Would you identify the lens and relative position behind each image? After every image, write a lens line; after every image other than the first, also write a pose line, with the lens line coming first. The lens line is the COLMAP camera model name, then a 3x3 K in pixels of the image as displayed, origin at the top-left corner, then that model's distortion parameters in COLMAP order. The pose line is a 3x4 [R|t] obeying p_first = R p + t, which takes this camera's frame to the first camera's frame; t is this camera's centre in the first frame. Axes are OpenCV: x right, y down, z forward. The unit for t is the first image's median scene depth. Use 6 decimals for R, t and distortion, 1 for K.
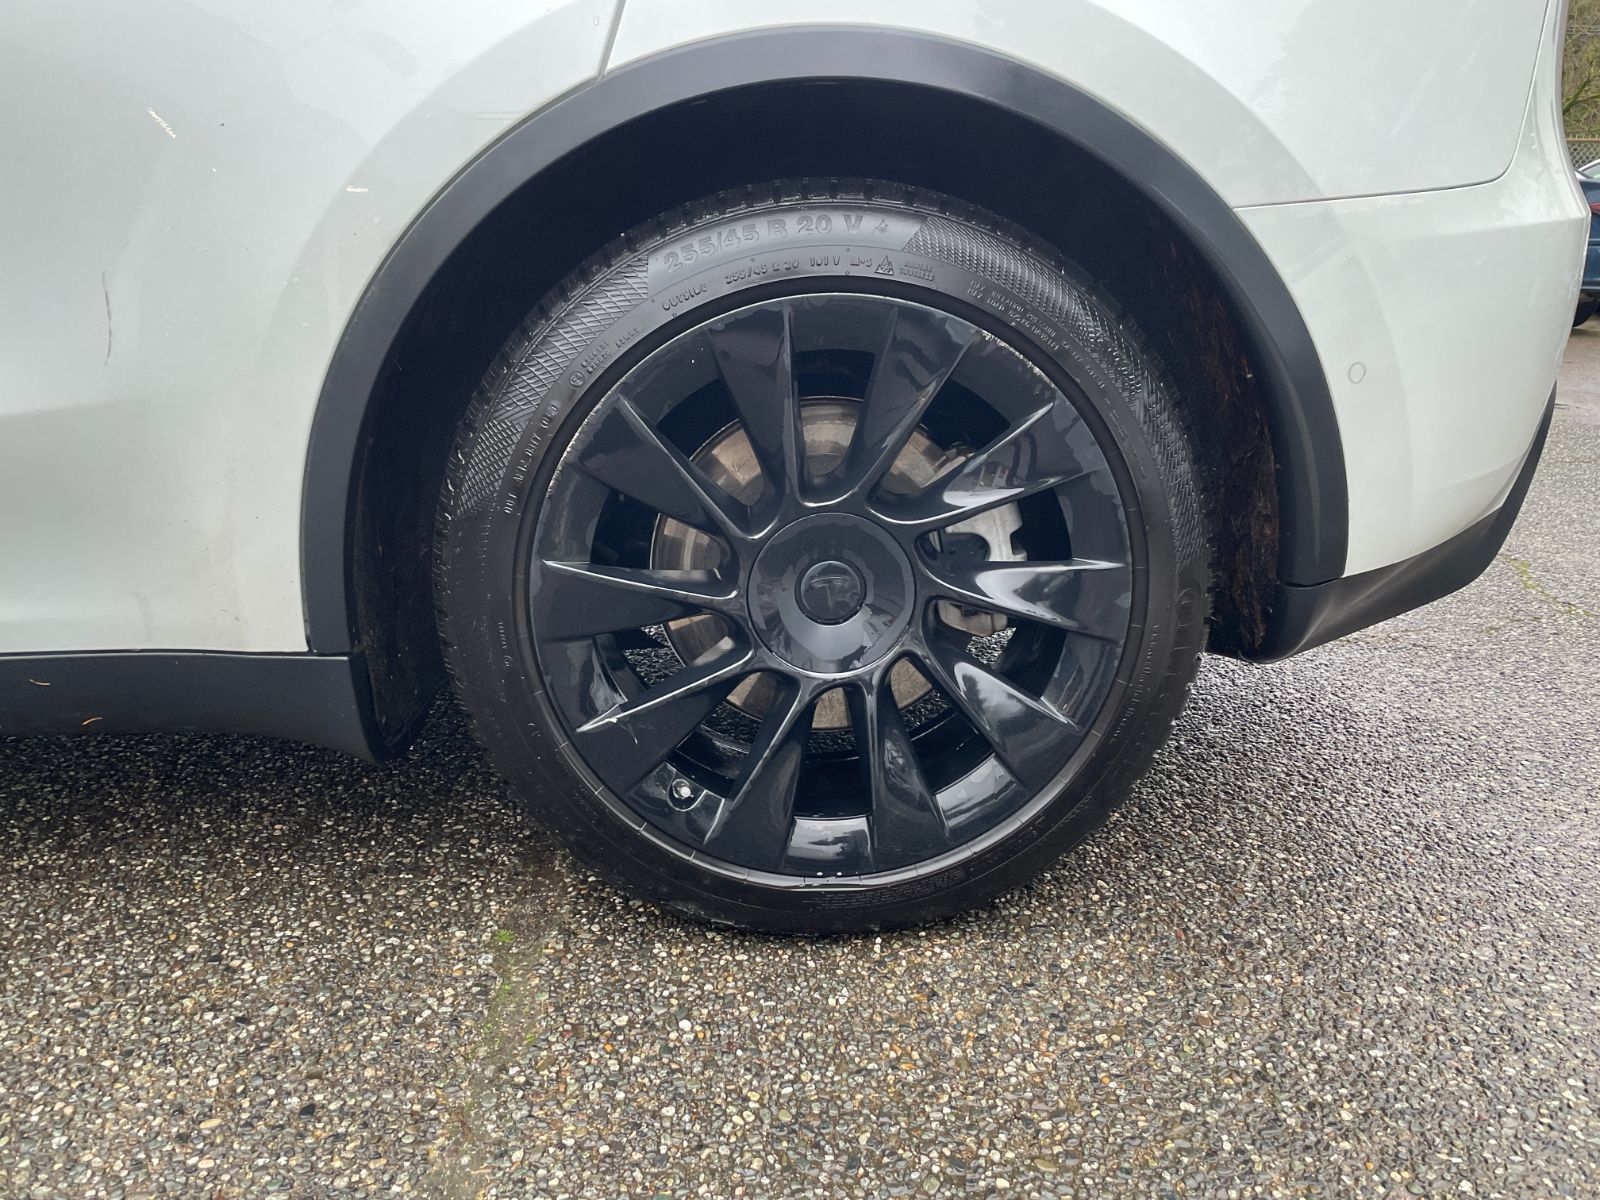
lens RADIAL K [[1203.0, 0, 799.7], [0, 1203.0, 597.1], [0, 0, 1]] dist [0.071418, -0.085871]
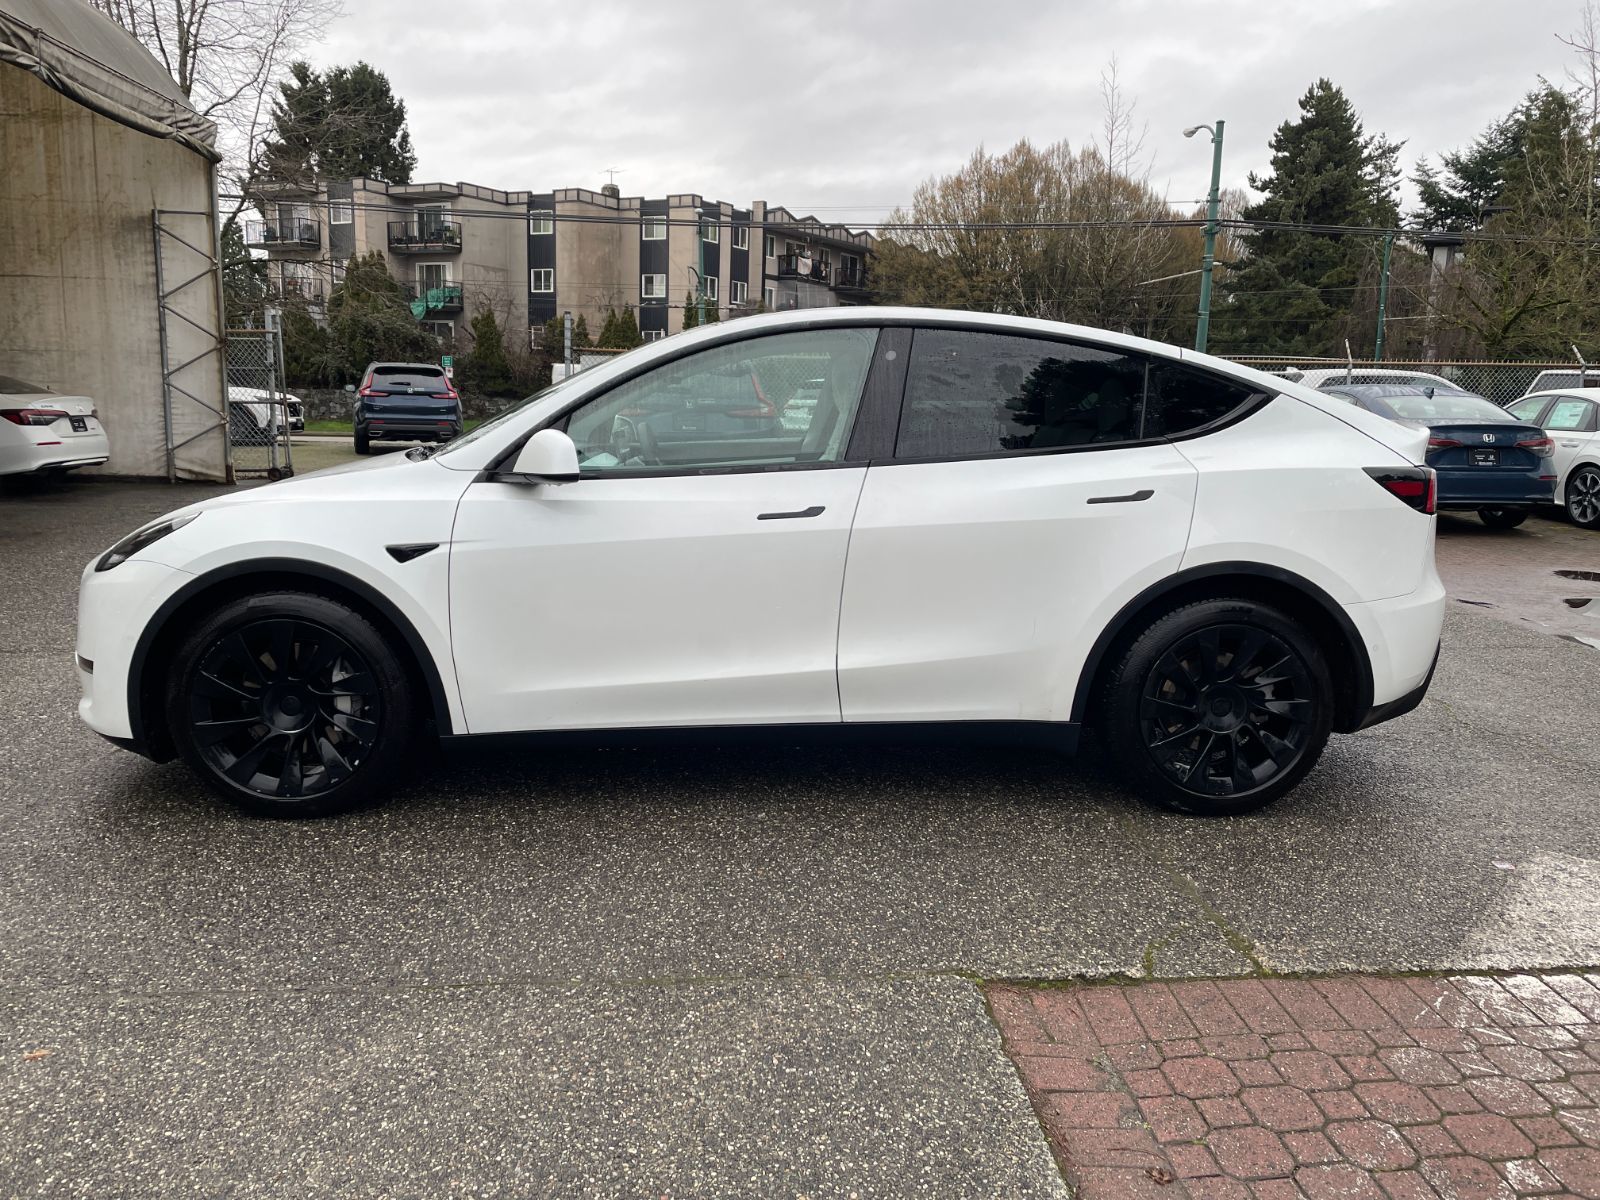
lens RADIAL K [[1203.0, 0, 788.5], [0, 1203.0, 591.9], [0, 0, 1]] dist [0.071418, -0.085871]
pose [[0.999771, 0.021303, 0.002100, -1.181584], [-0.020945, 0.993759, -0.109566, 0.070408], [-0.004421, 0.109497, 0.993977, -2.368285]]
